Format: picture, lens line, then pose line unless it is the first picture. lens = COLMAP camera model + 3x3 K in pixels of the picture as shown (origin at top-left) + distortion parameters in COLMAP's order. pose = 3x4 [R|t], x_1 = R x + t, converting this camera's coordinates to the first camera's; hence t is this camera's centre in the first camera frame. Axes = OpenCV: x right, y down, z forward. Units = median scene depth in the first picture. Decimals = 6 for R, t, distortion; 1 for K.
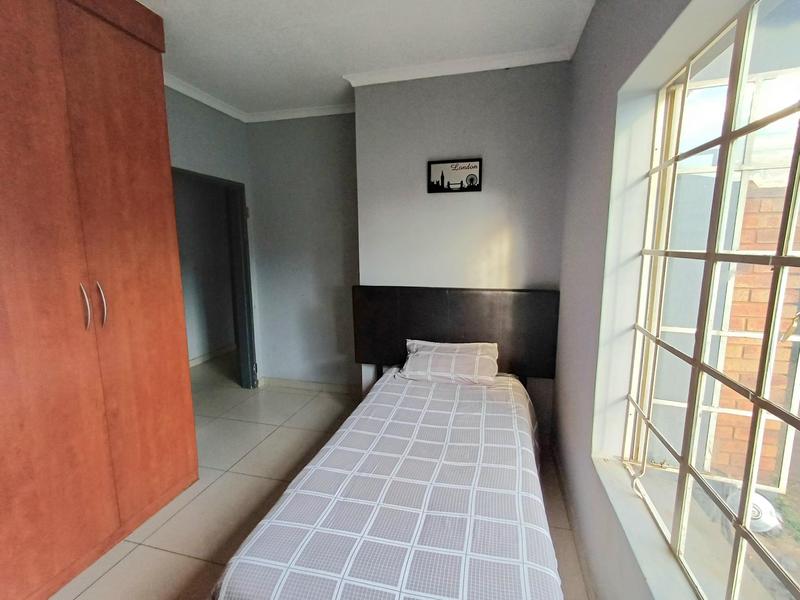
lens RADIAL K [[365.5, 0, 402.4], [0, 365.5, 301.7], [0, 0, 1]] dist [0.003790, -0.000408]
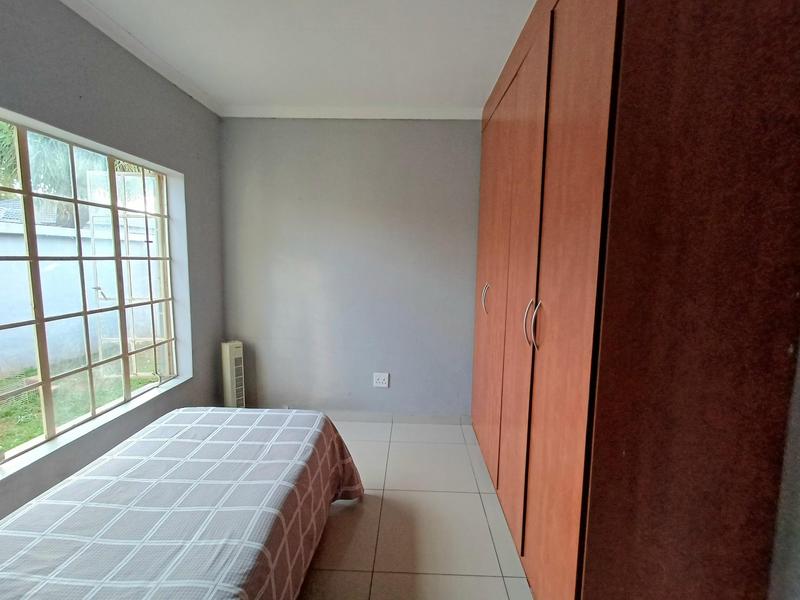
lens RADIAL K [[365.5, 0, 401.0], [0, 365.5, 300.0], [0, 0, 1]] dist [0.003790, -0.000408]
pose [[-0.974801, 0.007500, -0.222951, -0.322504], [-0.050915, 0.965574, 0.255098, -0.309571], [0.217189, 0.260021, -0.940860, 2.049071]]
